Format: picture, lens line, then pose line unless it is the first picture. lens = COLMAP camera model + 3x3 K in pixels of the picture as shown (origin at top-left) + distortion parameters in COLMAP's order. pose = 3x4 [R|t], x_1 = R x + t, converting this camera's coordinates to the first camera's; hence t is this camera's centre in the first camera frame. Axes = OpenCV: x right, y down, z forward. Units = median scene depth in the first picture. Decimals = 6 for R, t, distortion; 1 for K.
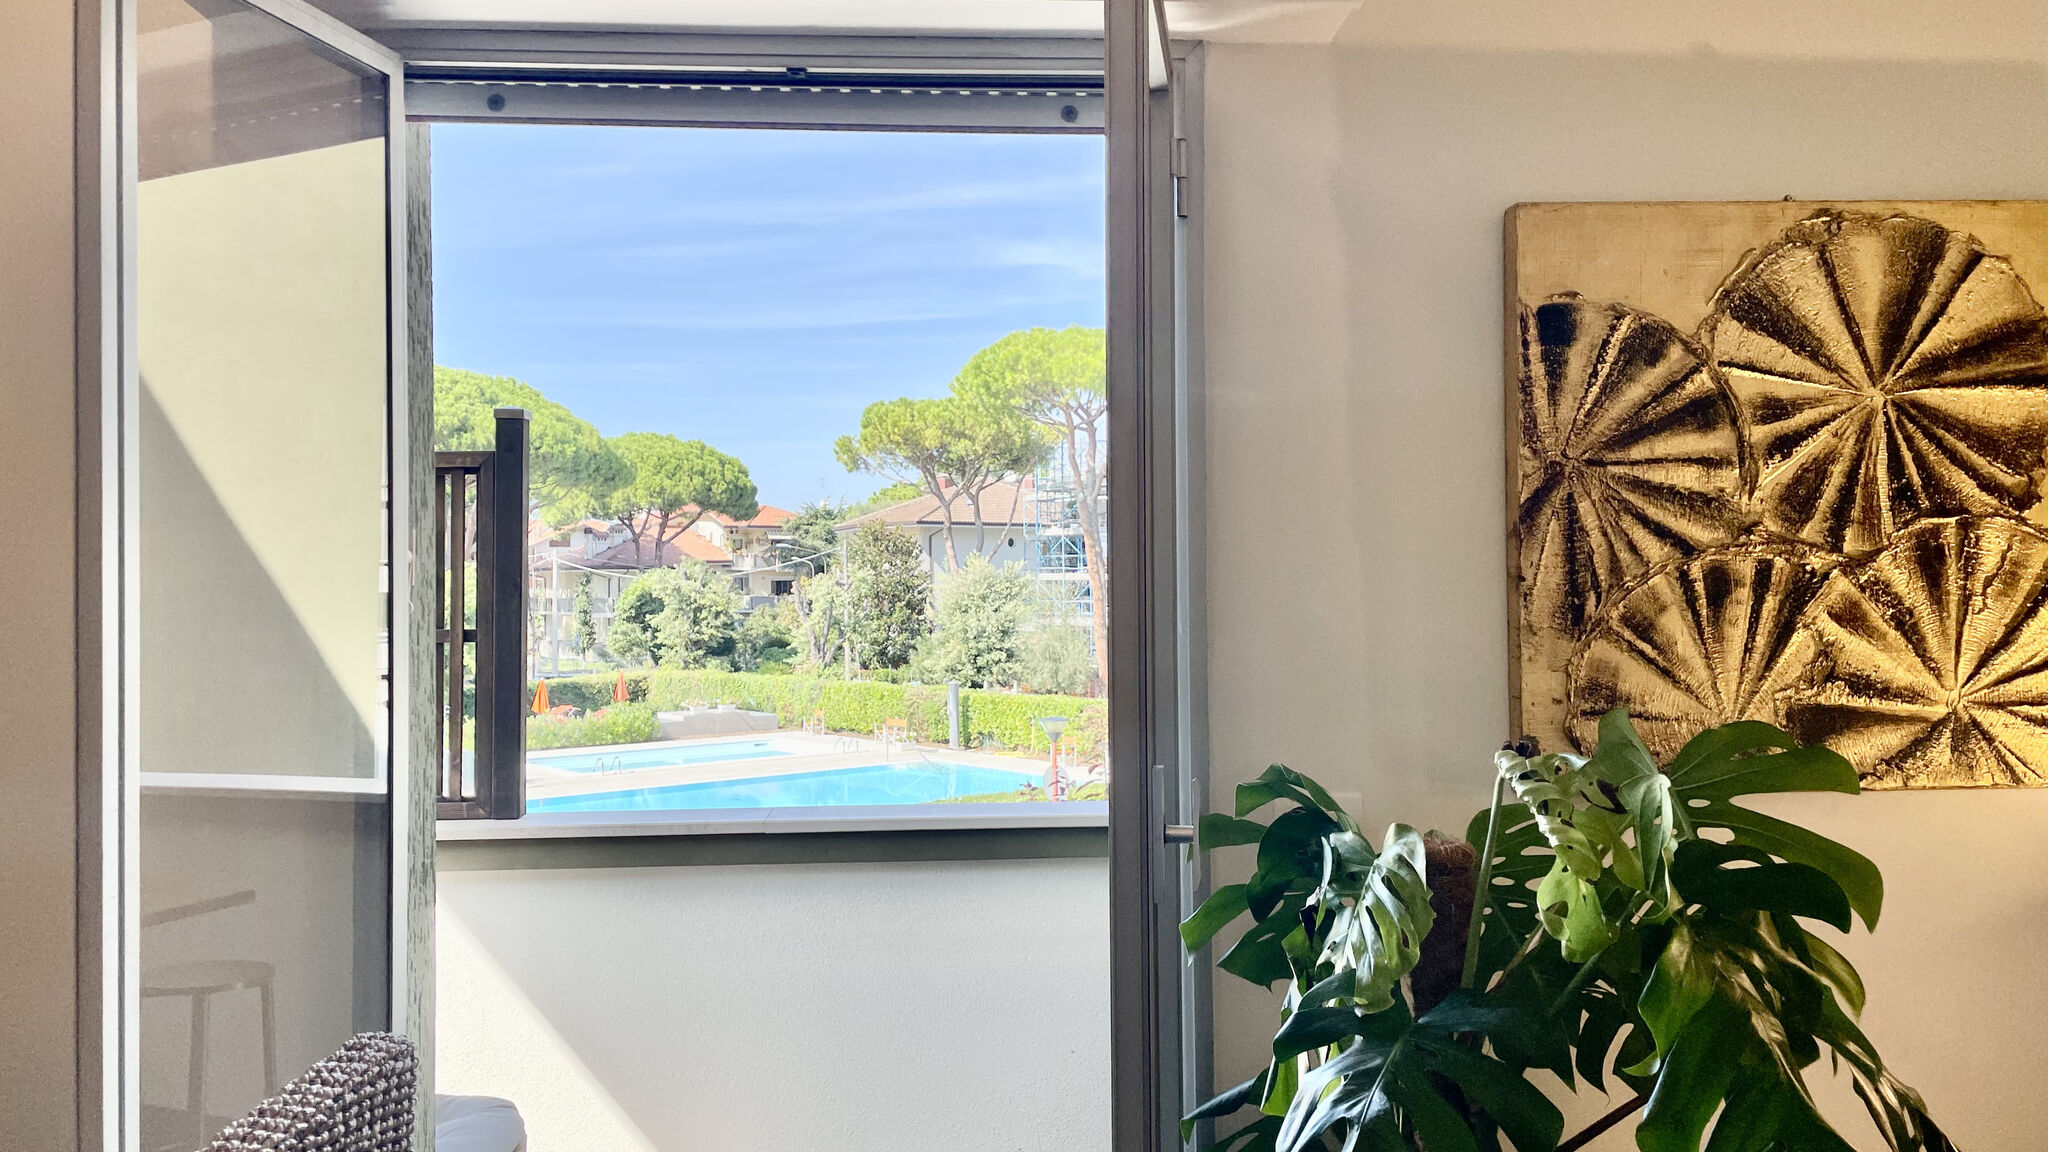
lens RADIAL K [[1577.2, 0, 1031.6], [0, 1577.2, 566.2], [0, 0, 1]] dist [0.066296, -0.067746]
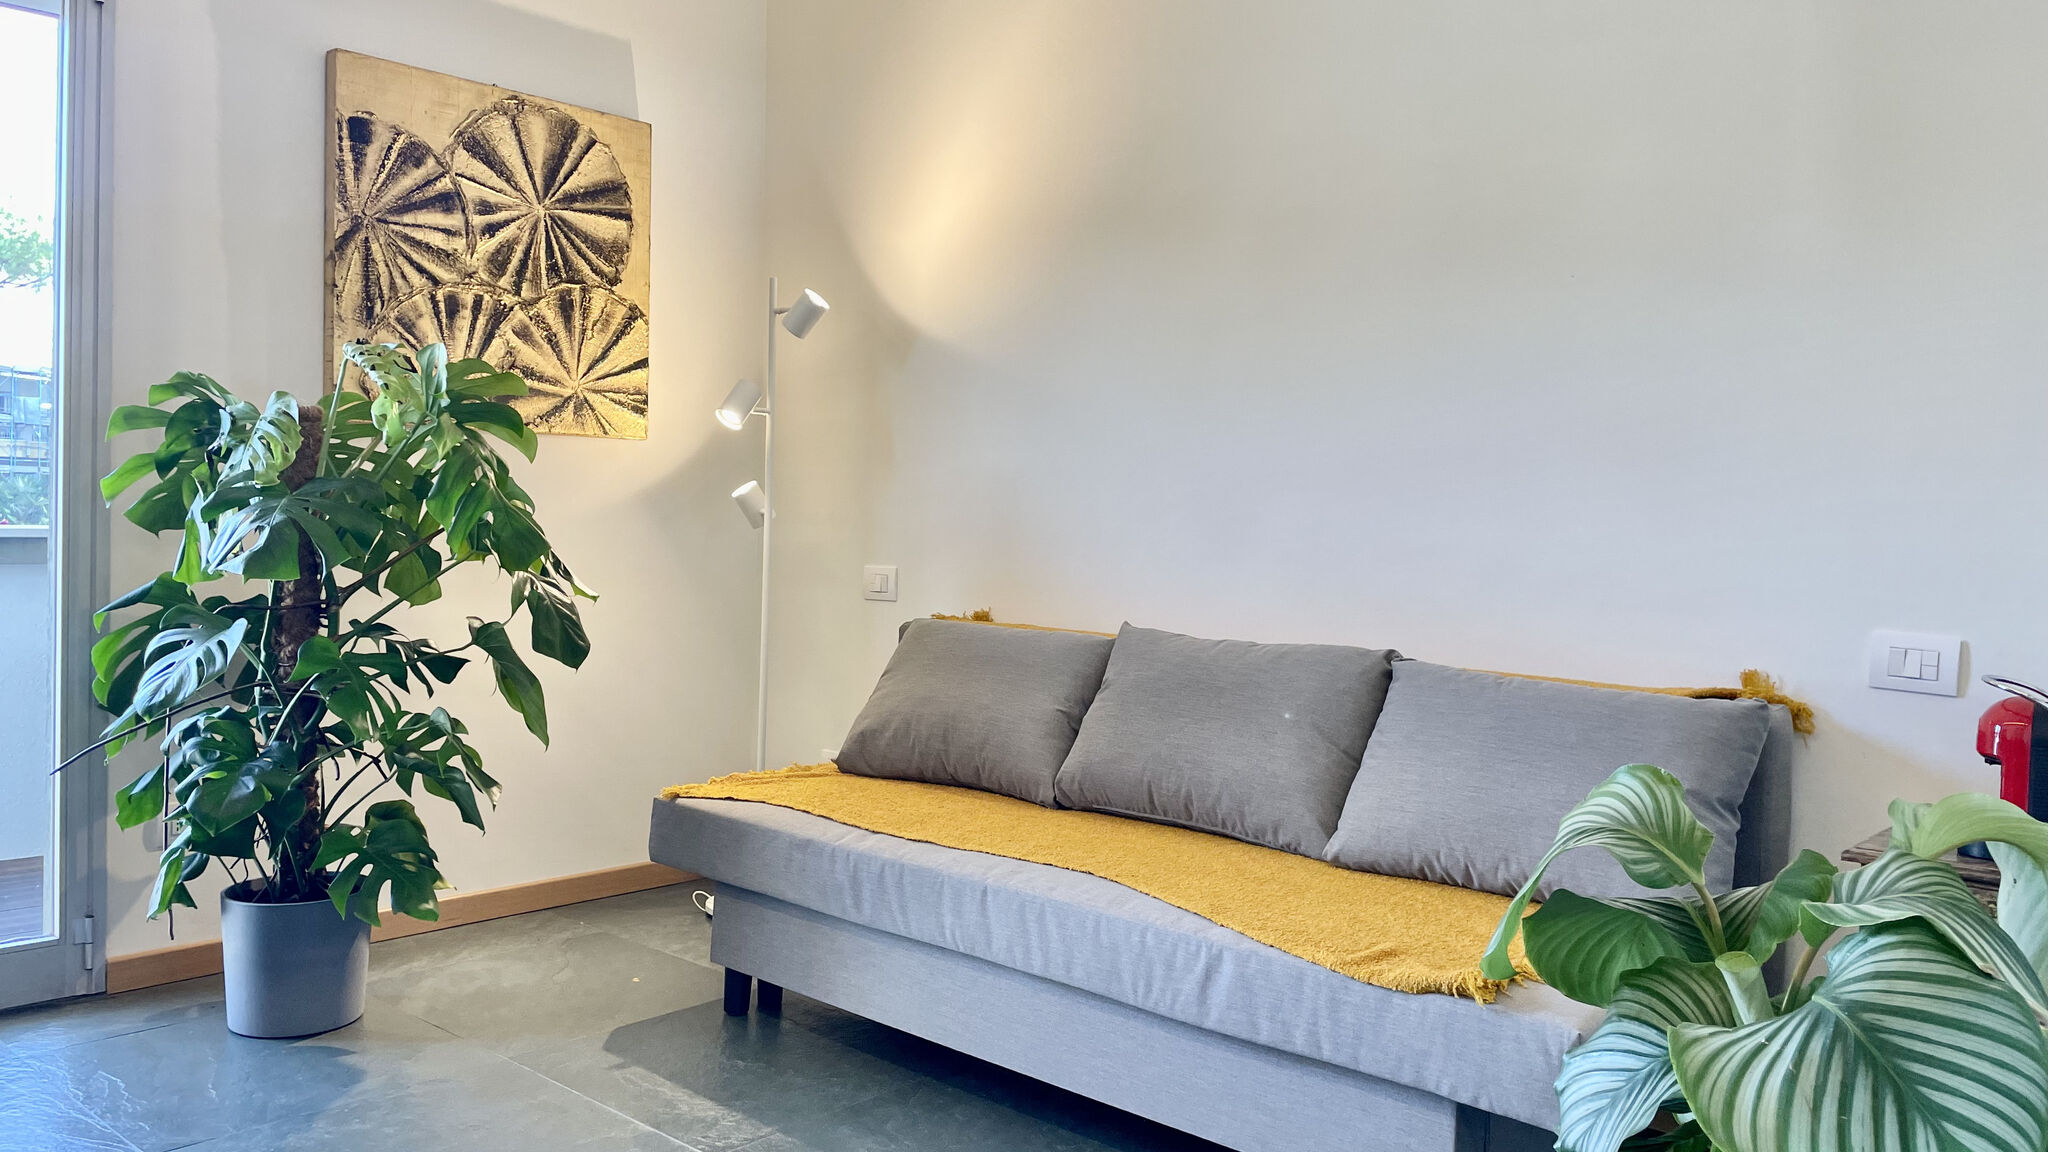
lens RADIAL K [[1577.2, 0, 1026.0], [0, 1577.2, 563.7], [0, 0, 1]] dist [0.066296, -0.067746]
pose [[0.708153, 0.005708, 0.706036, -0.400070], [-0.039004, 0.998757, 0.031046, 0.253140], [-0.704981, -0.049523, 0.707495, -0.776742]]
